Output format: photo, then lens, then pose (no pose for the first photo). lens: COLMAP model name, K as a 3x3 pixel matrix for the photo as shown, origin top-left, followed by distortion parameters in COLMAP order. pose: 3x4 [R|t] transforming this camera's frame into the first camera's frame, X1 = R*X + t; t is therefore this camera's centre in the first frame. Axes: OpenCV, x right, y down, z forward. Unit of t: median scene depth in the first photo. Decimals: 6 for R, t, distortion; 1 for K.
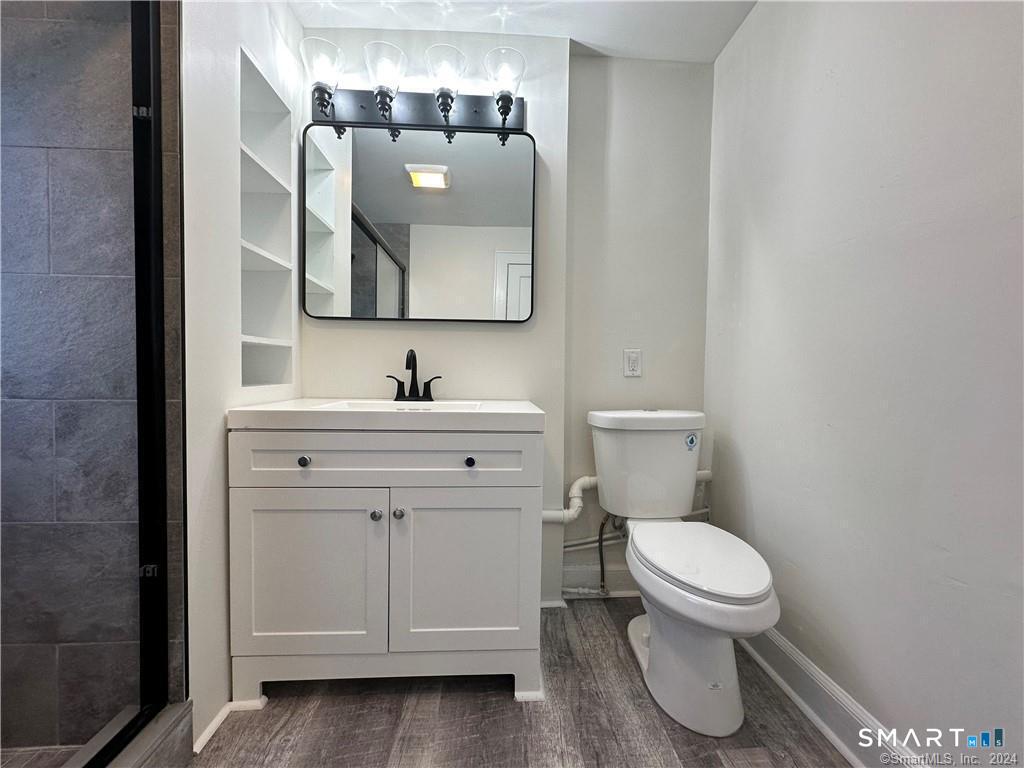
lens RADIAL K [[406.9, 0, 512.0], [0, 406.9, 384.0], [0, 0, 1]] dist [-0.002734, 0.000607]
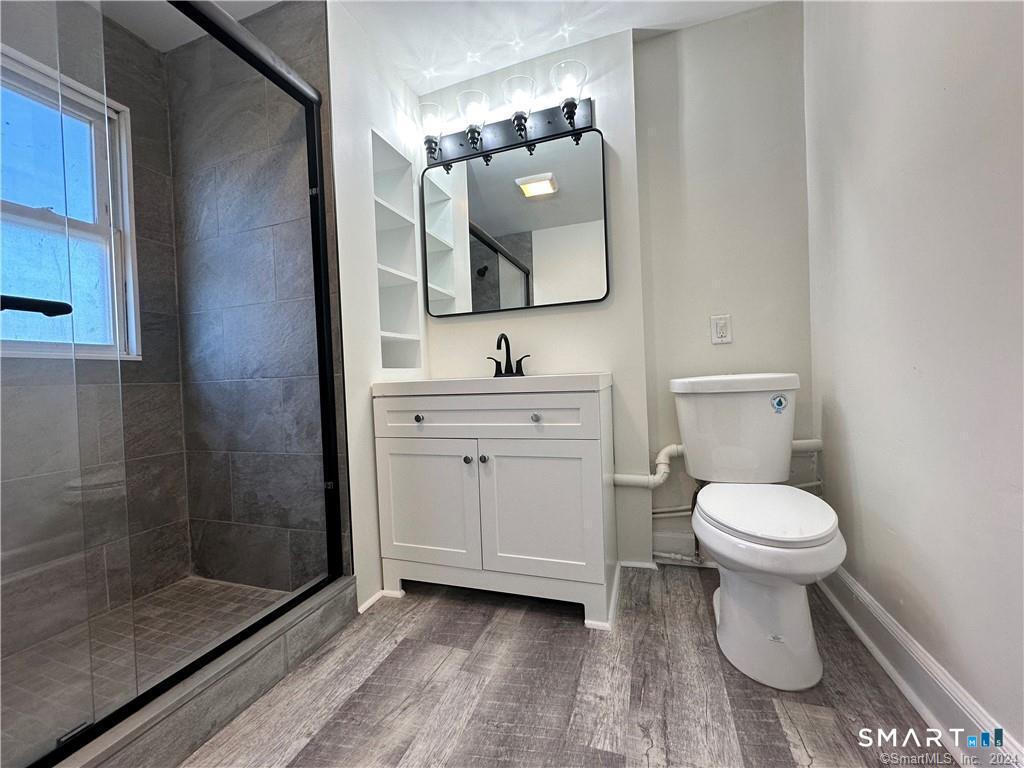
lens RADIAL K [[406.9, 0, 512.0], [0, 406.9, 384.0], [0, 0, 1]] dist [-0.002734, 0.000607]
pose [[0.926789, -0.045723, -0.372790, 0.247118], [0.043761, 0.998948, -0.013730, 0.091728], [0.373026, -0.003589, 0.927814, -0.124251]]
